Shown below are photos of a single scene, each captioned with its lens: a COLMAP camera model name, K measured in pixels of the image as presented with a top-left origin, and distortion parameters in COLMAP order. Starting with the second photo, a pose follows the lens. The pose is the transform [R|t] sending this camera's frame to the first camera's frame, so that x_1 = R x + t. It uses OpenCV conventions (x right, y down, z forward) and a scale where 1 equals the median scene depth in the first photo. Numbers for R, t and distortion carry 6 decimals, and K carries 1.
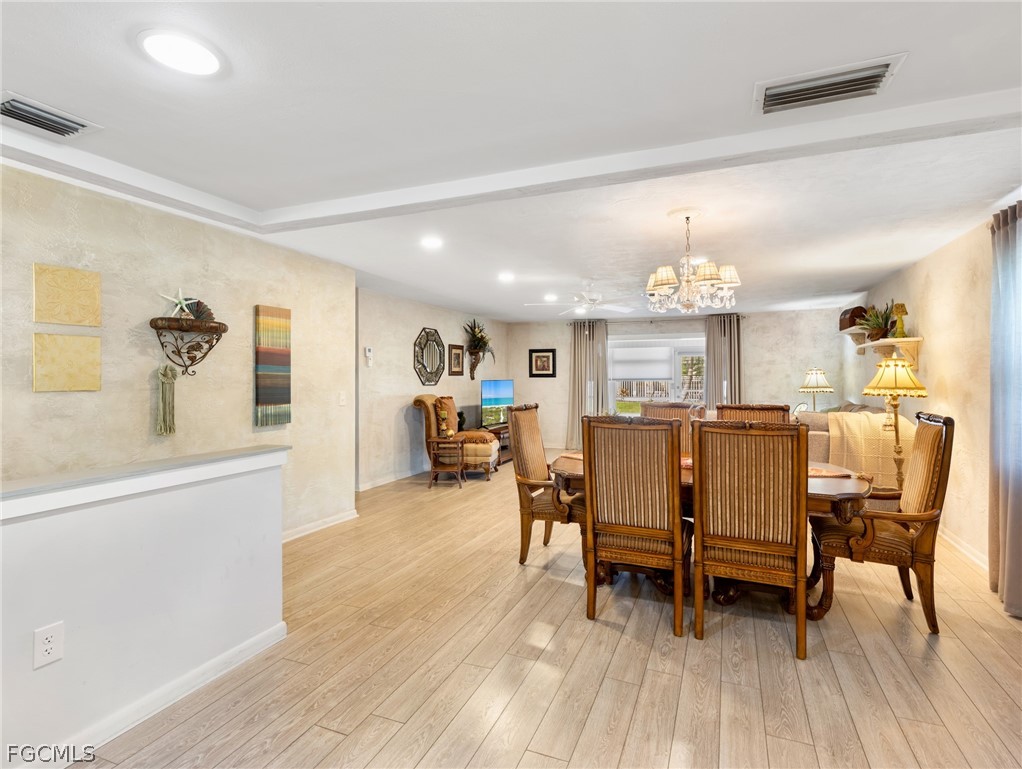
lens RADIAL K [[524.0, 0, 513.6], [0, 524.0, 372.1], [0, 0, 1]] dist [0.010640, -0.001031]
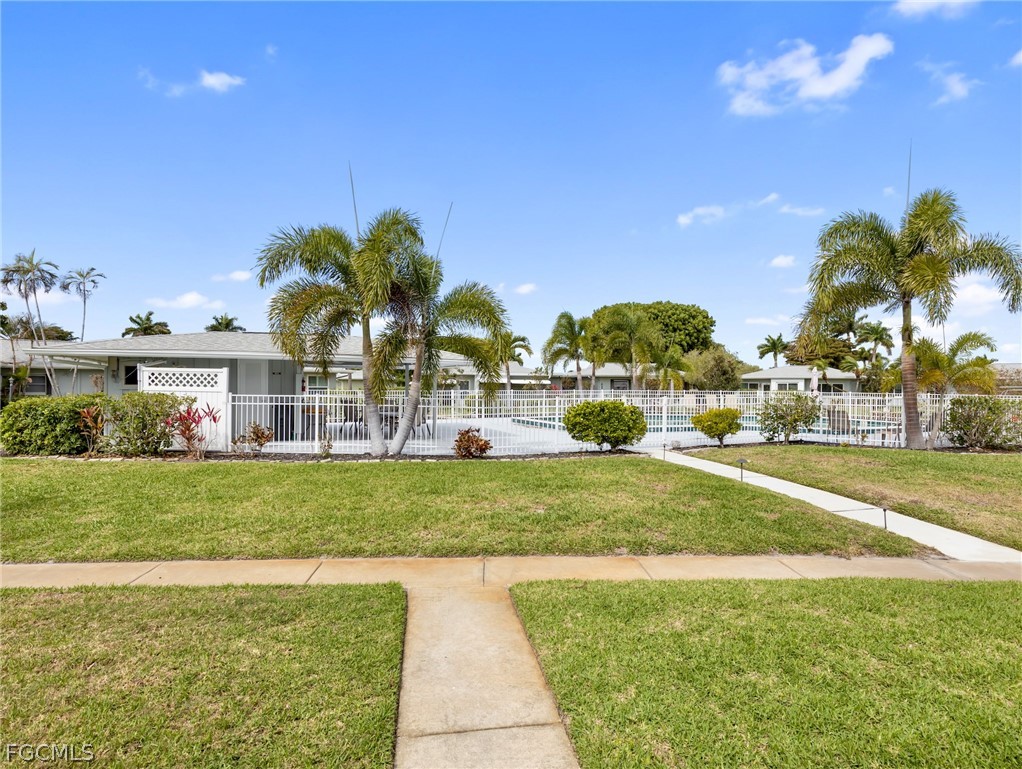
lens RADIAL K [[578.7, 0, 516.5], [0, 578.7, 386.0], [0, 0, 1]] dist [-0.002462, -0.000391]
pose [[0.872416, 0.006653, 0.488719, 0.494477], [-0.012885, 0.999873, 0.009390, -0.020864], [-0.488594, -0.014489, 0.872391, 1.524527]]
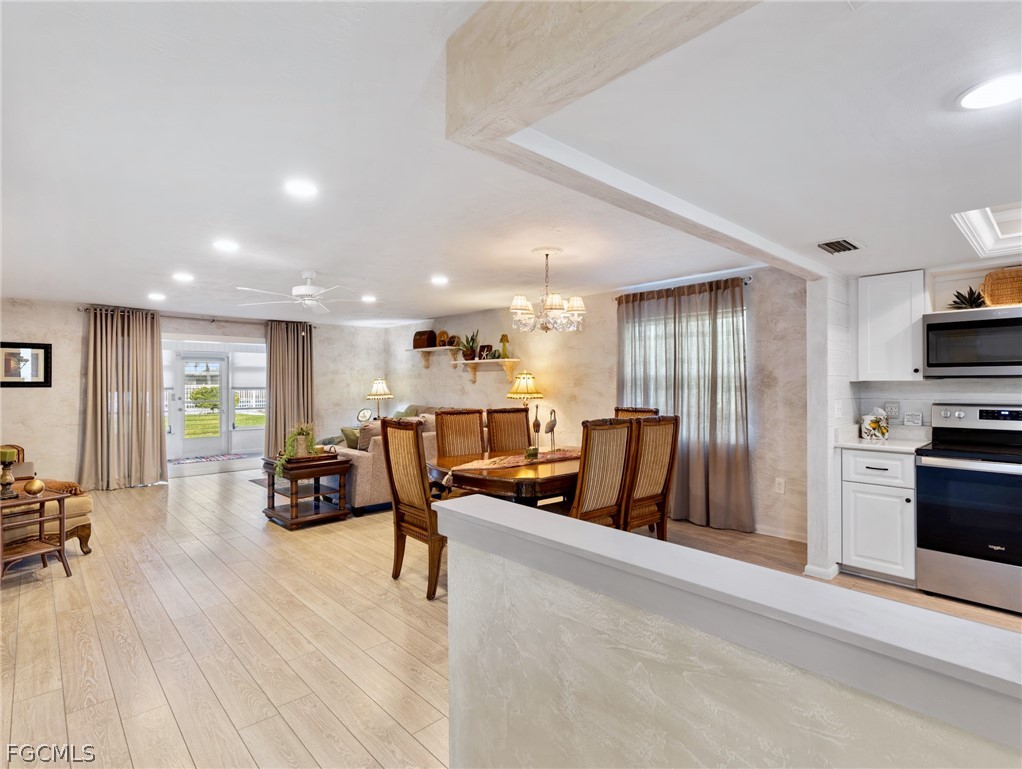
lens RADIAL K [[516.4, 0, 516.8], [0, 516.4, 381.8], [0, 0, 1]] dist [0.004097, -0.000025]
pose [[0.419931, 0.005364, 0.907540, -0.312502], [-0.006276, 0.999976, -0.003007, 0.001819], [-0.907534, -0.004433, 0.419954, 0.224384]]
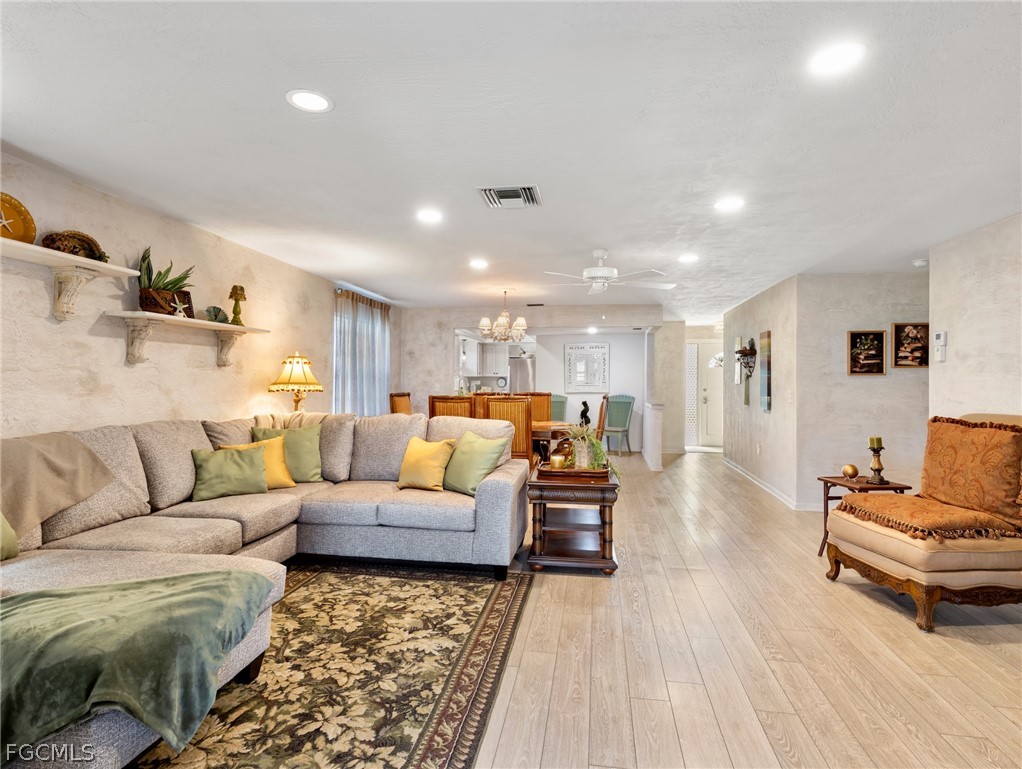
lens RADIAL K [[537.8, 0, 515.8], [0, 537.8, 373.4], [0, 0, 1]] dist [0.005622, -0.000006]
pose [[-0.972610, -0.008368, -0.232293, 0.296250], [-0.003687, 0.999781, -0.020580, 0.015722], [0.232414, -0.019160, -0.972428, 1.148741]]
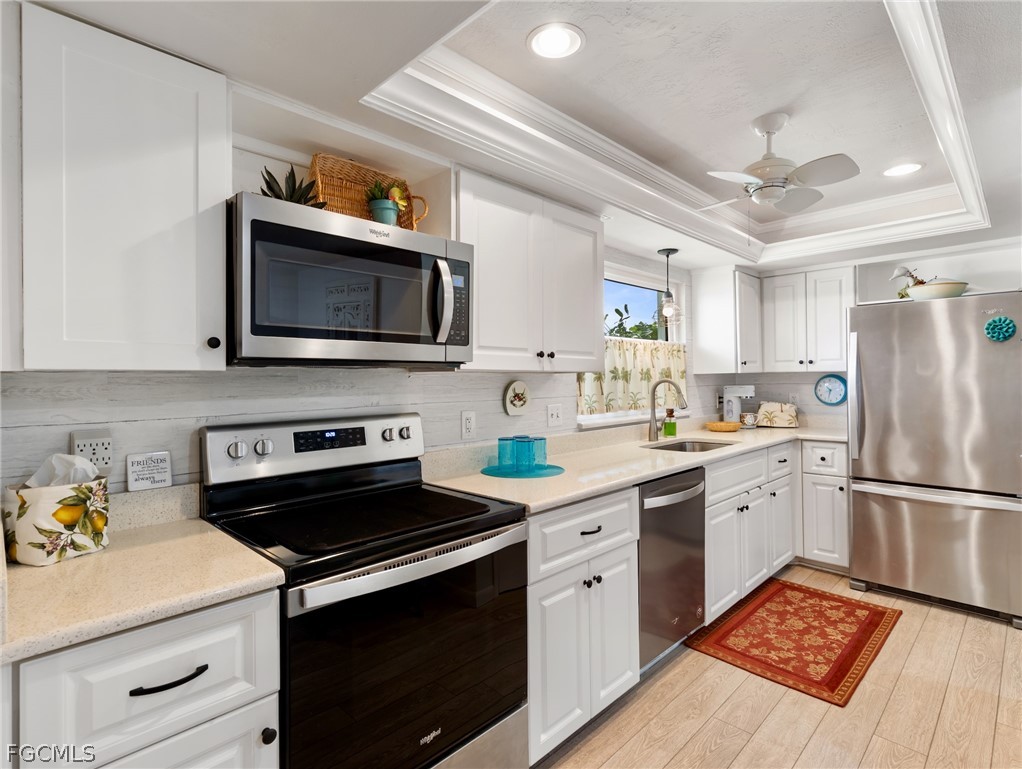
lens RADIAL K [[525.0, 0, 513.3], [0, 525.0, 379.1], [0, 0, 1]] dist [0.005464, -0.001262]
pose [[-0.923695, 0.011792, 0.382946, 0.067116], [0.009048, 0.999919, -0.008966, 0.002474], [-0.383021, -0.004817, -0.923727, 0.216580]]
